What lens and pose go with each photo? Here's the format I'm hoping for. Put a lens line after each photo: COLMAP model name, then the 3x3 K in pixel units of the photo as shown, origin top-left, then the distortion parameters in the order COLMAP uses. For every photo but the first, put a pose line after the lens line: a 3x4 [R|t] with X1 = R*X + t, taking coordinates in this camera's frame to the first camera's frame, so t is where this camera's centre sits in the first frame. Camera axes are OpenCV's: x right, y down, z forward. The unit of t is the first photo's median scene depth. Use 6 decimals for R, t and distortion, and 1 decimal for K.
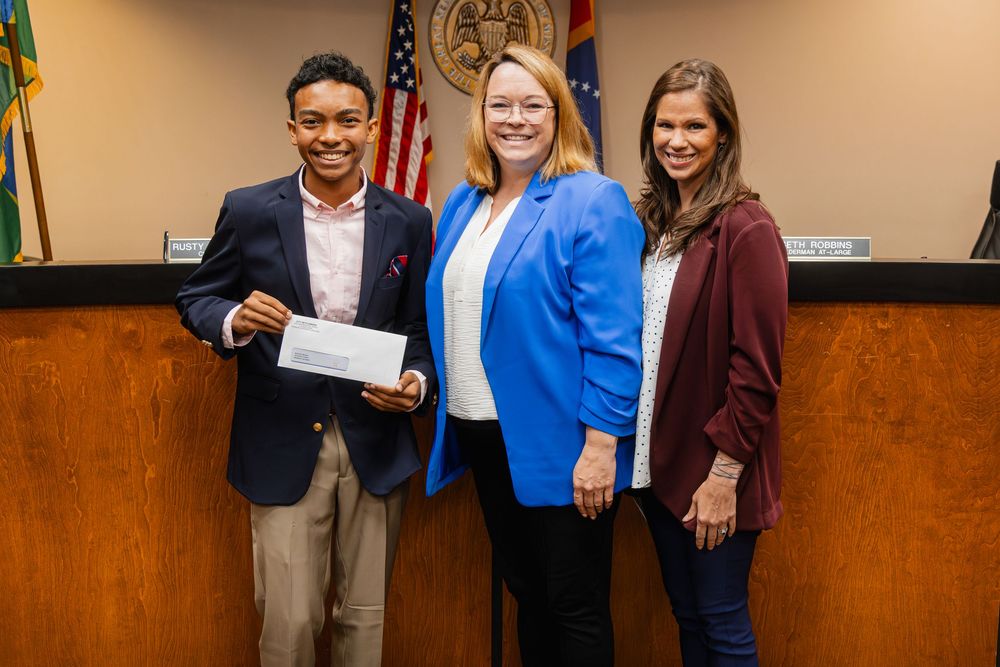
lens RADIAL K [[1163.6, 0, 500.5], [0, 1163.6, 333.4], [0, 0, 1]] dist [0.011215, 0.000000]
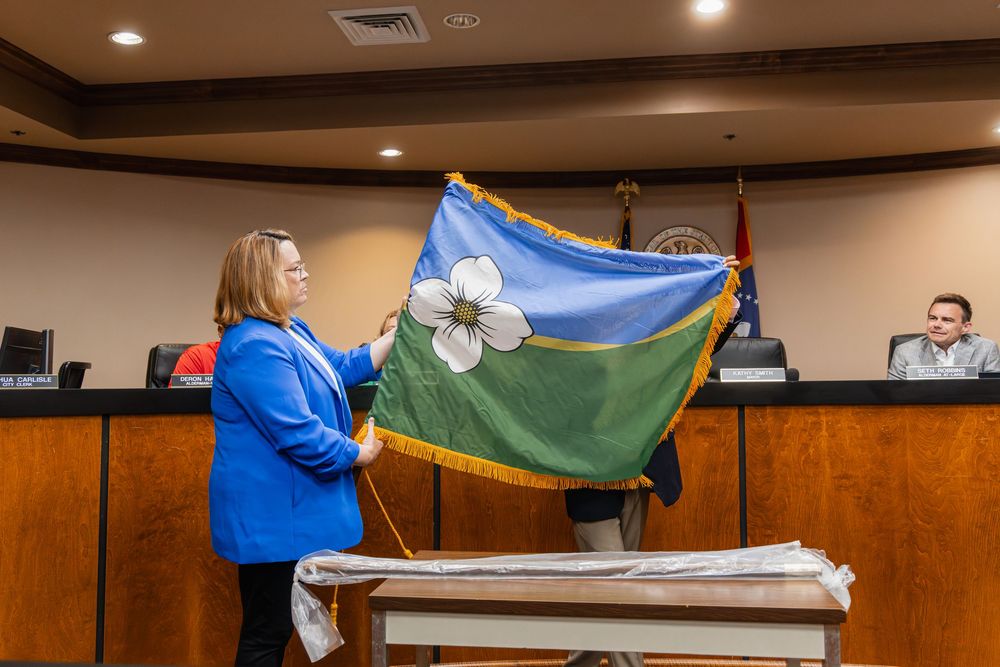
lens RADIAL K [[877.6, 0, 499.7], [0, 877.6, 334.0], [0, 0, 1]] dist [0.005919, 0.002689]
pose [[0.989023, -0.017428, -0.146732, -0.158259], [-0.011384, 0.981081, -0.193260, 0.118105], [0.147324, 0.192809, 0.970114, -0.292367]]
